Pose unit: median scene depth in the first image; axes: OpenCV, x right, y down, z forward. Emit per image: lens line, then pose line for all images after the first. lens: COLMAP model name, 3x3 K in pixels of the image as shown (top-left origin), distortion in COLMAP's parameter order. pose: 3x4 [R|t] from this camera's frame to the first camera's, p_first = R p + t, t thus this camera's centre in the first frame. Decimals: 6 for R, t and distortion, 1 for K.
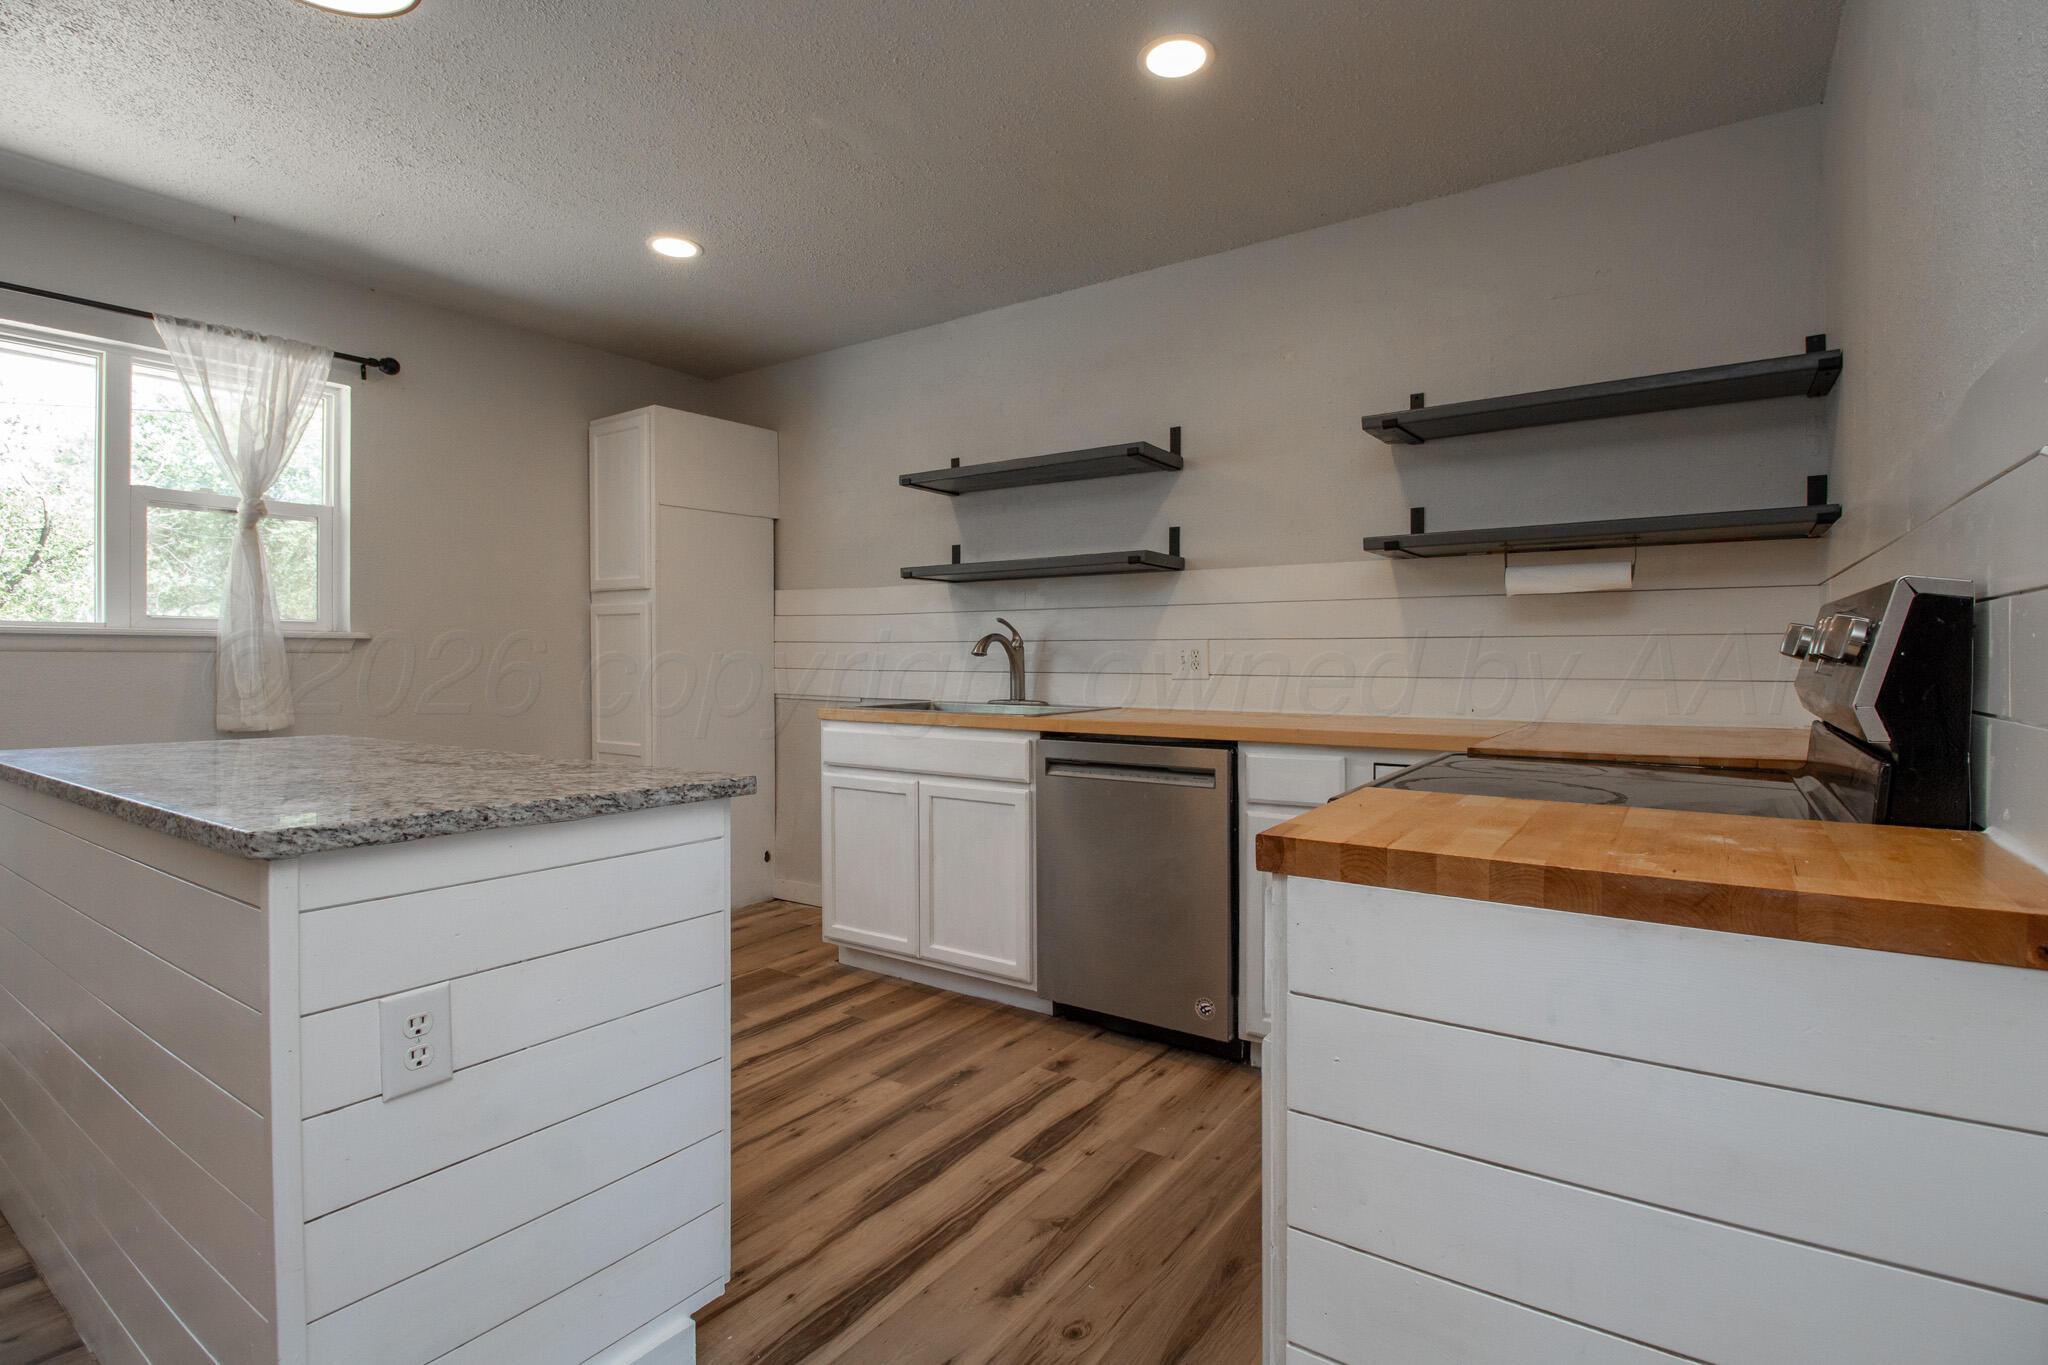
lens RADIAL K [[1021.6, 0, 1044.8], [0, 1021.6, 666.7], [0, 0, 1]] dist [-0.004676, -0.007766]
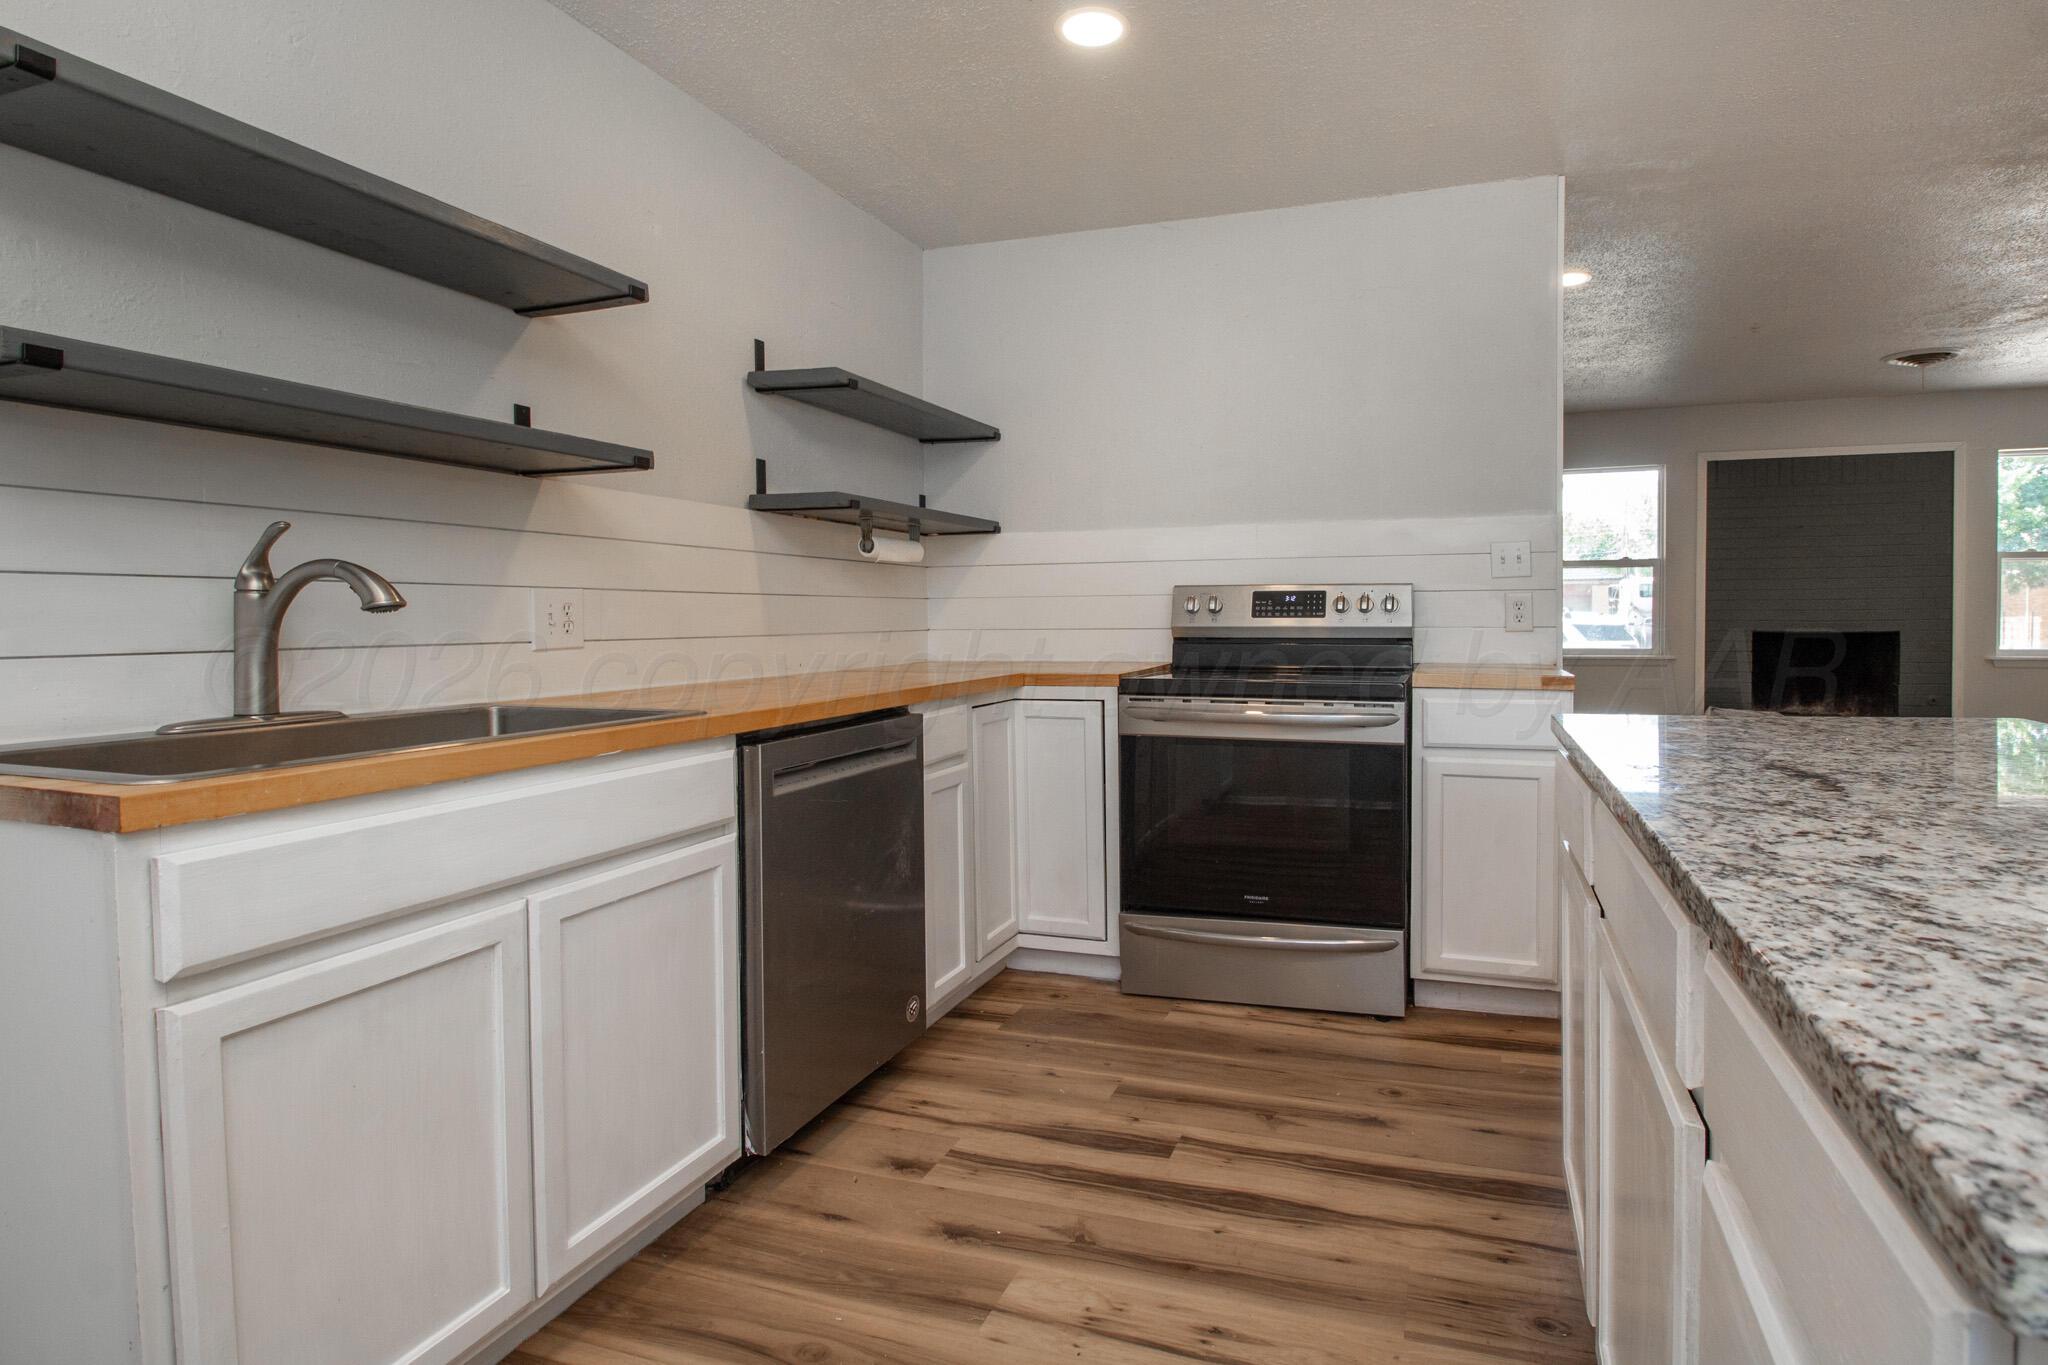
lens RADIAL K [[1021.6, 0, 1100.0], [0, 1021.6, 634.5], [0, 0, 1]] dist [-0.004676, -0.007766]
pose [[-0.270861, -0.019094, 0.962429, -0.778256], [0.009241, 0.999706, 0.022435, -0.010883], [-0.962574, 0.014971, -0.270605, 1.136204]]
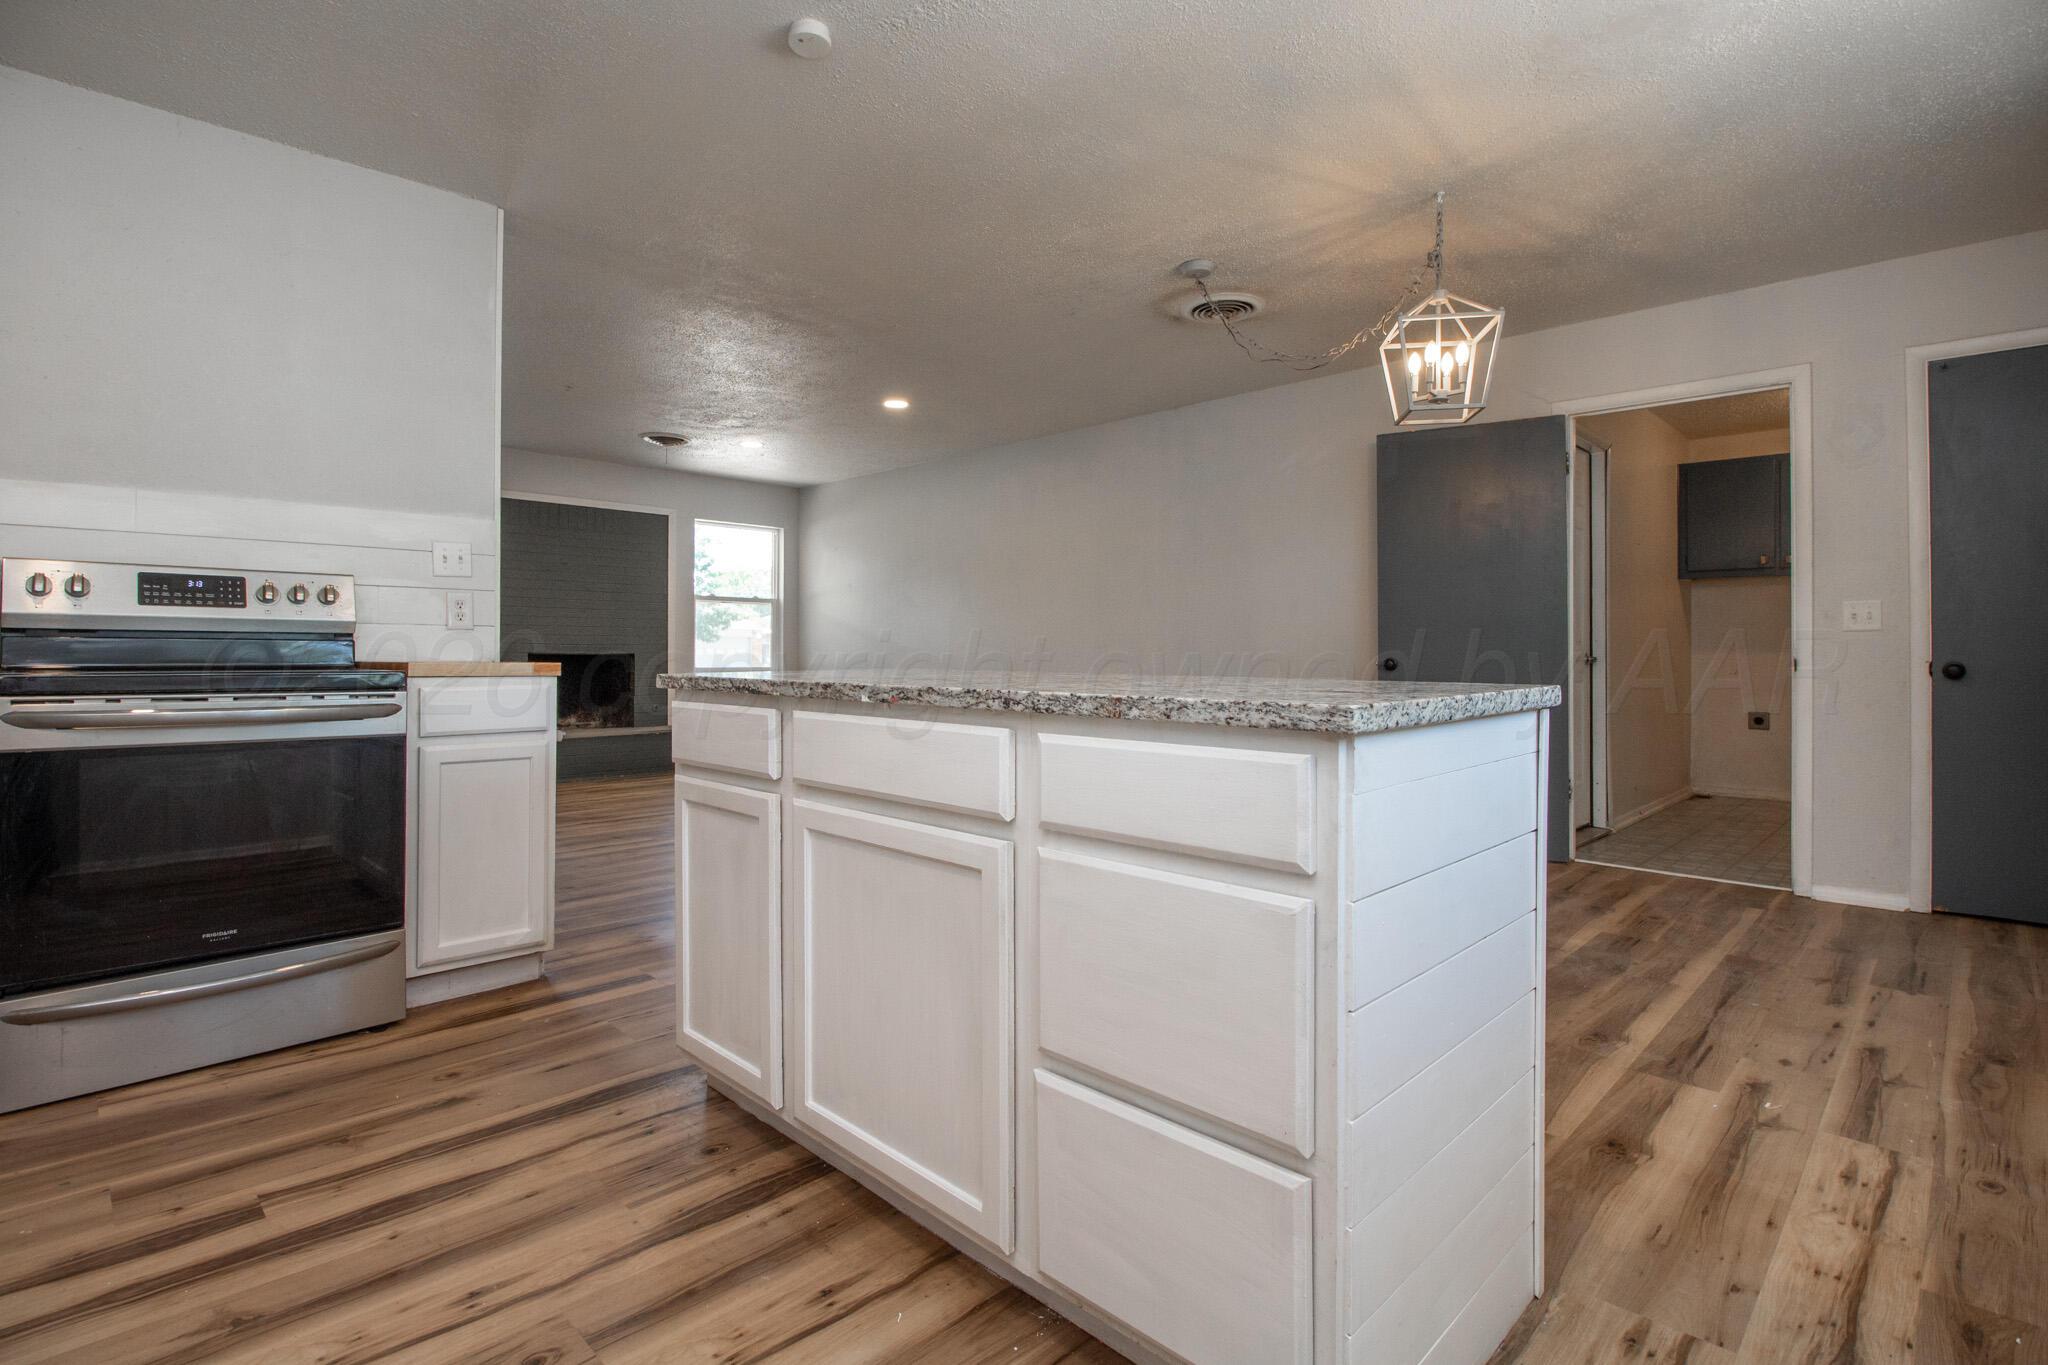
lens RADIAL K [[1021.6, 0, 998.6], [0, 1021.6, 645.3], [0, 0, 1]] dist [-0.004676, -0.007766]
pose [[-0.978697, -0.001870, 0.205300, -0.640303], [-0.002882, 0.999985, -0.004631, 0.042770], [-0.205288, -0.005124, -0.978688, 1.428509]]
